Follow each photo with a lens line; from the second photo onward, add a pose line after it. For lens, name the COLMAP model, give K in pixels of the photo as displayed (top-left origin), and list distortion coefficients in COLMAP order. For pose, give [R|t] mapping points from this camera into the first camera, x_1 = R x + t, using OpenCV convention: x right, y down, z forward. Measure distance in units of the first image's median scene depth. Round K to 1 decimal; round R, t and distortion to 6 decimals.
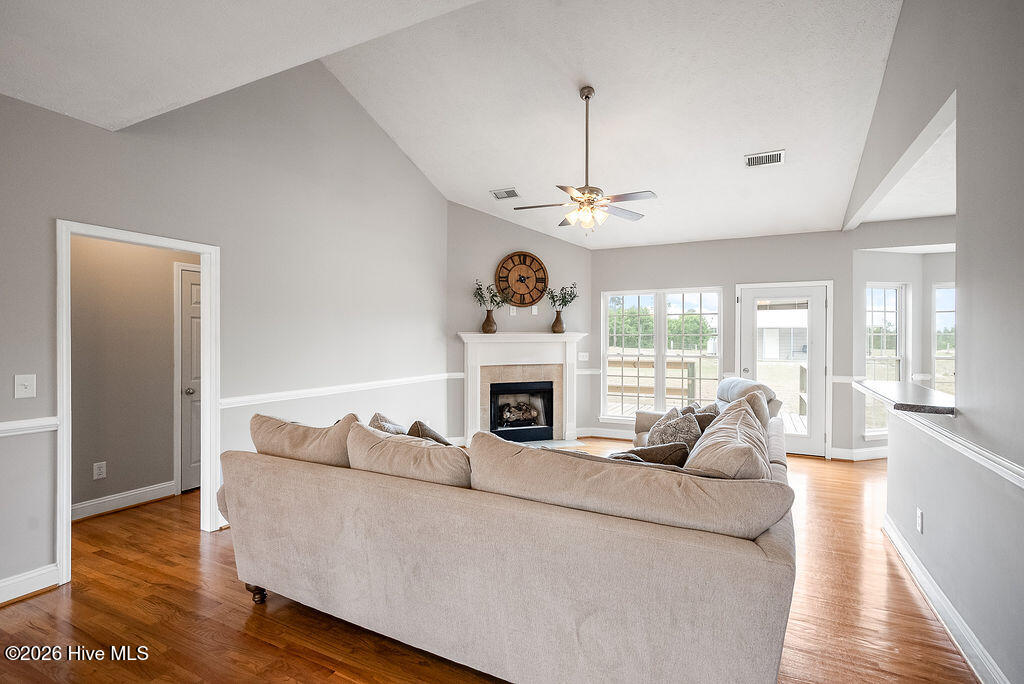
lens RADIAL K [[495.1, 0, 514.7], [0, 495.1, 343.5], [0, 0, 1]] dist [-0.001153, 0.000093]
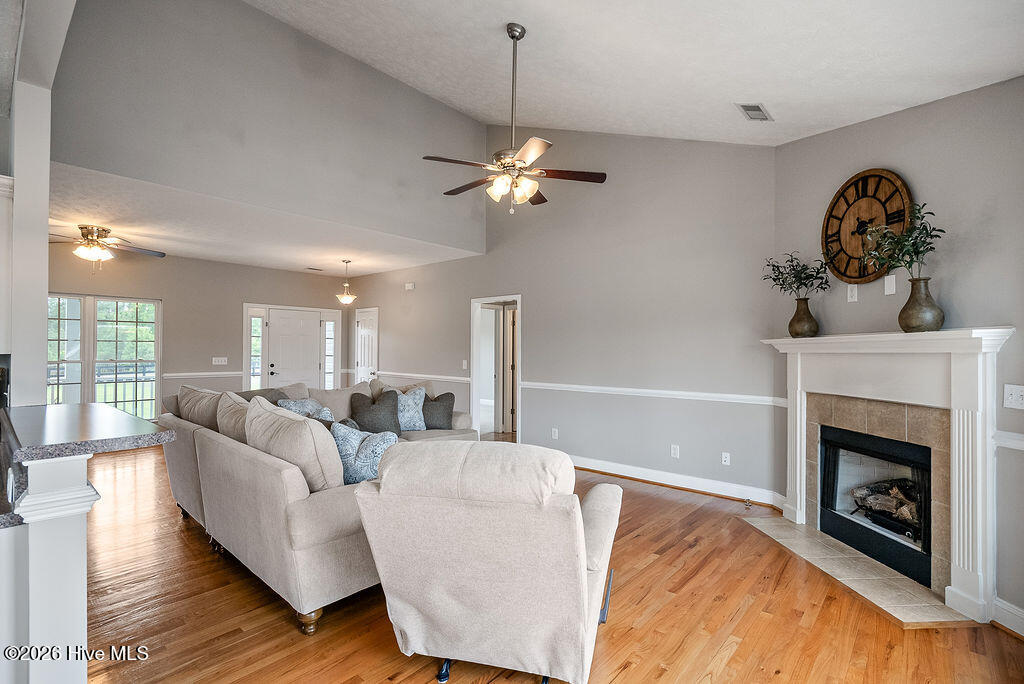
lens RADIAL K [[466.2, 0, 513.3], [0, 466.2, 348.5], [0, 0, 1]] dist [-0.004423, 0.000856]
pose [[-0.259595, -0.005831, -0.965700, 0.563301], [-0.020132, 0.999797, -0.000625, 0.000106], [0.965508, 0.019279, -0.259660, 0.786714]]
